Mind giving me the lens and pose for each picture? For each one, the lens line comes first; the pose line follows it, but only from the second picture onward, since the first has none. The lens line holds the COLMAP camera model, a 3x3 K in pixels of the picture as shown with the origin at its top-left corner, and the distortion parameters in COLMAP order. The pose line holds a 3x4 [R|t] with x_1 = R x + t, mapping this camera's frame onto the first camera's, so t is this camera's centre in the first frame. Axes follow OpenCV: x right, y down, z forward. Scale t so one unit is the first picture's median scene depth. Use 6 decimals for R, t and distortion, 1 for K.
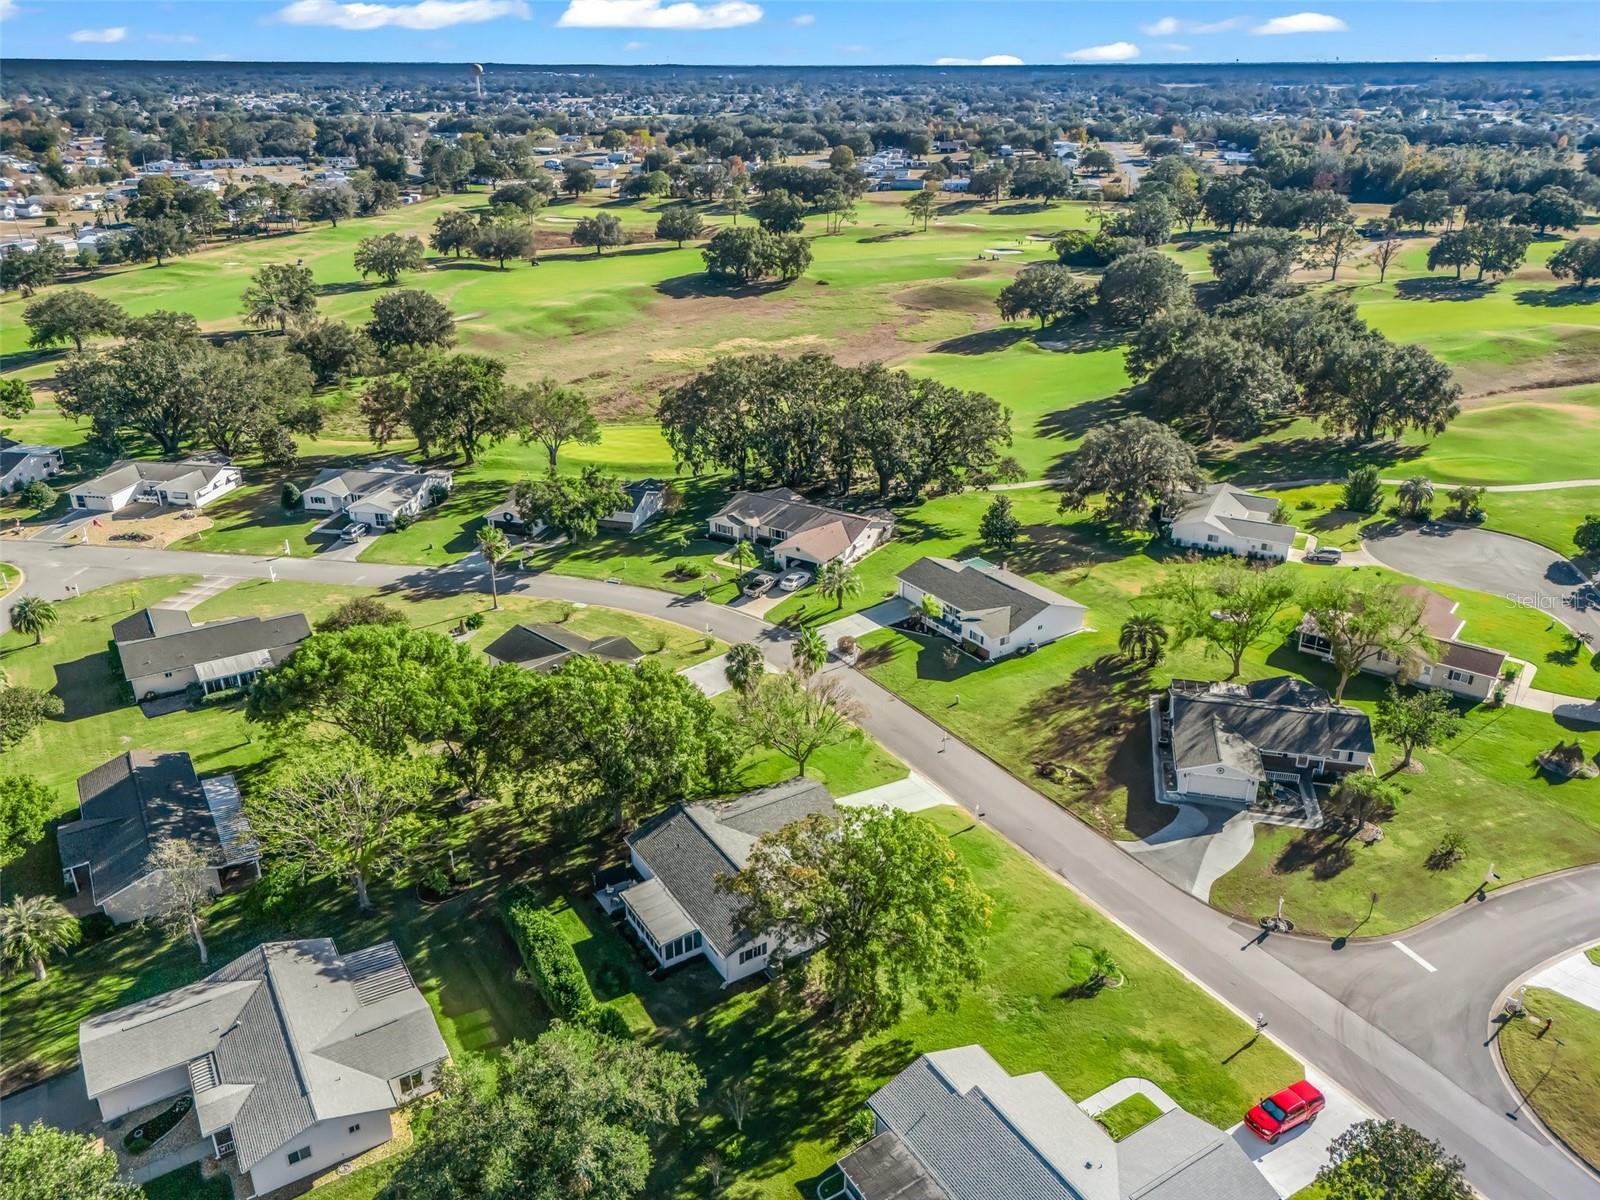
lens RADIAL K [[1190.5, 0, 800.0], [0, 1190.5, 600.0], [0, 0, 1]] dist [0.042171, -0.007457]
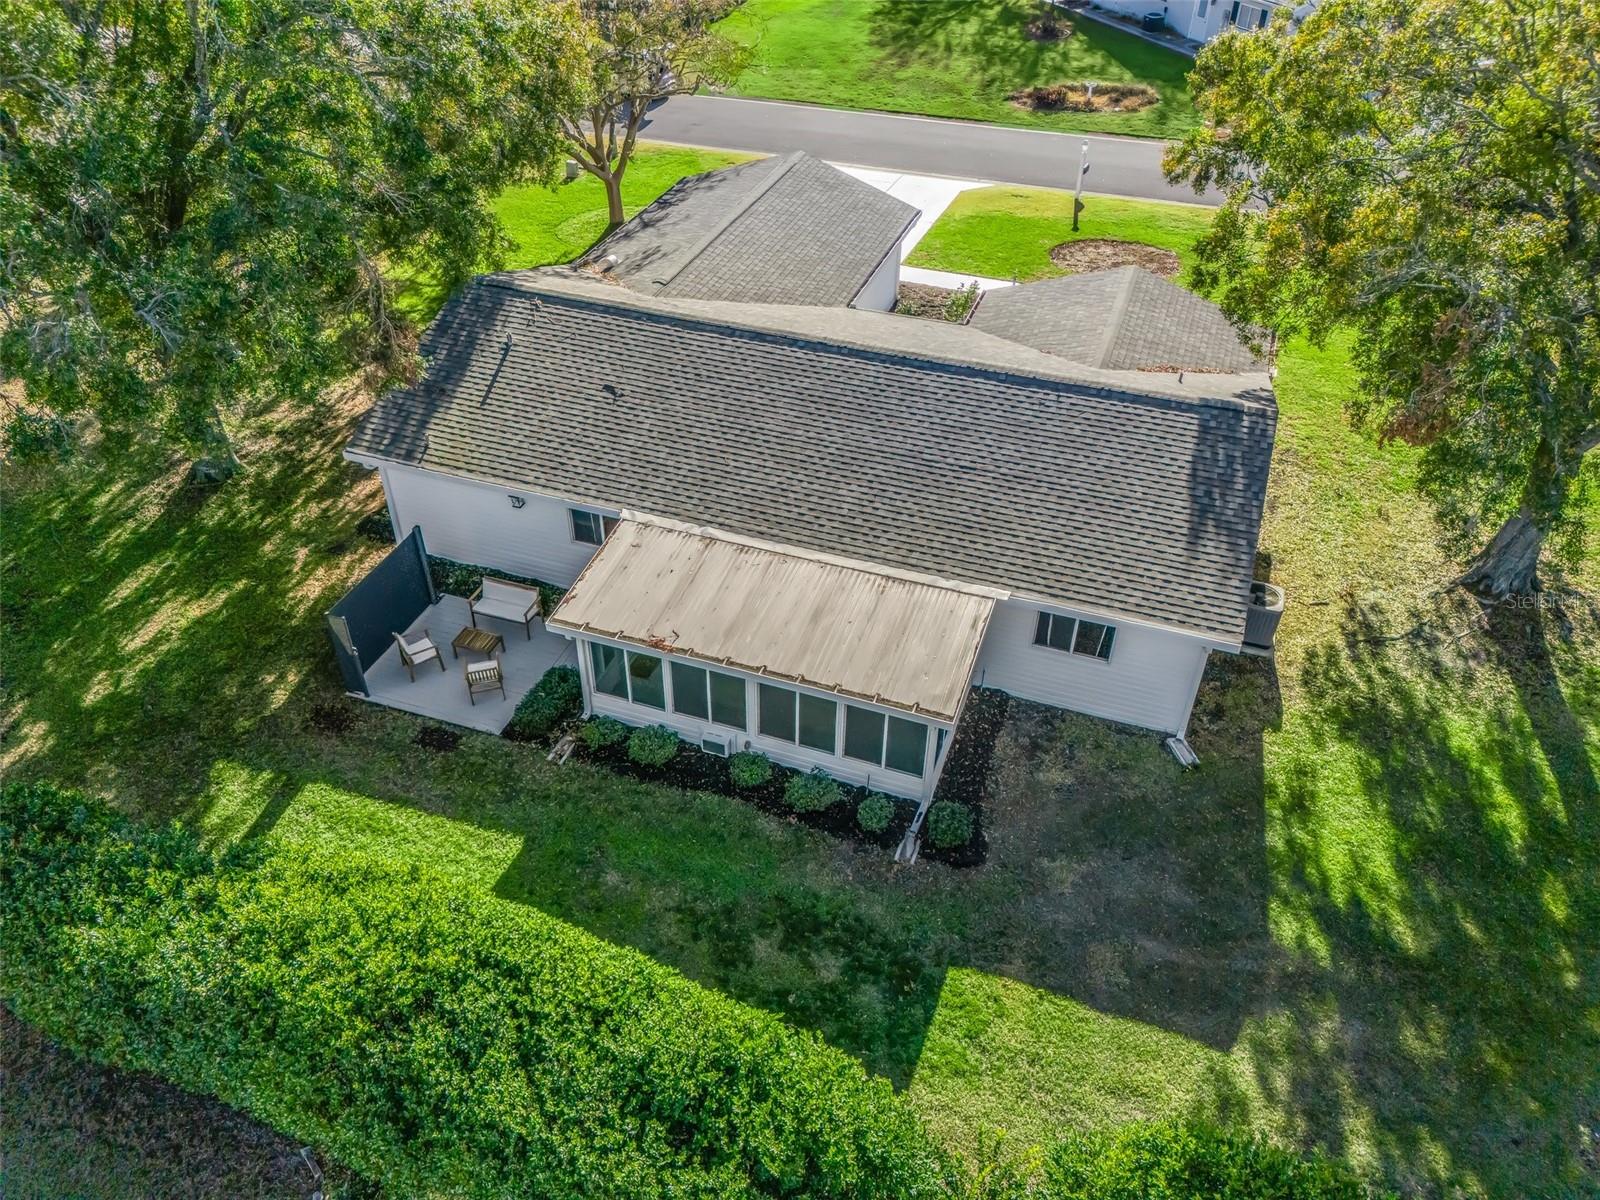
lens RADIAL K [[1187.0, 0, 792.4], [0, 1187.0, 606.1], [0, 0, 1]] dist [0.017244, -0.005493]
pose [[0.785690, -0.384911, 0.484288, -0.181932], [0.245279, 0.912518, 0.327336, 0.147216], [-0.567917, -0.138399, 0.811367, 0.646547]]
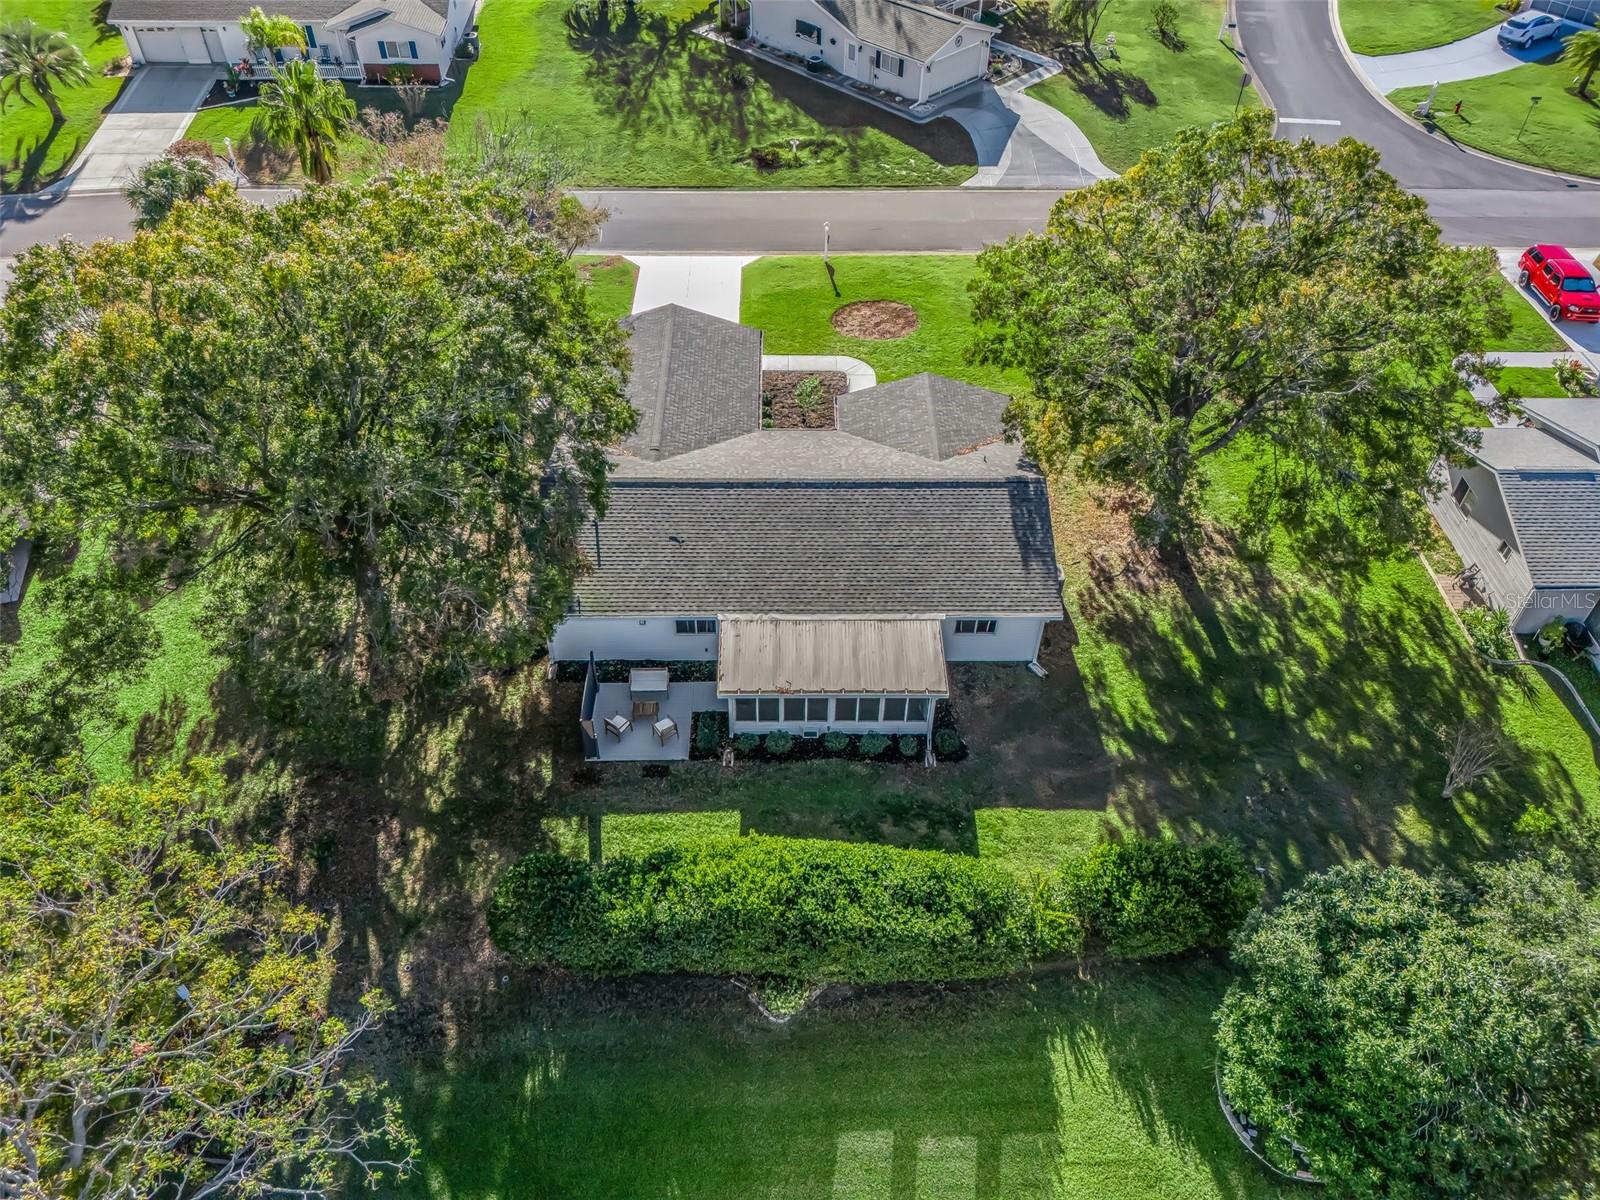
lens RADIAL K [[1190.5, 0, 800.0], [0, 1190.5, 600.0], [0, 0, 1]] dist [0.042171, -0.007457]
pose [[0.520746, -0.595550, 0.611673, -0.296634], [0.334006, 0.801502, 0.496020, 0.025131], [-0.785662, -0.053998, 0.616295, 0.596579]]
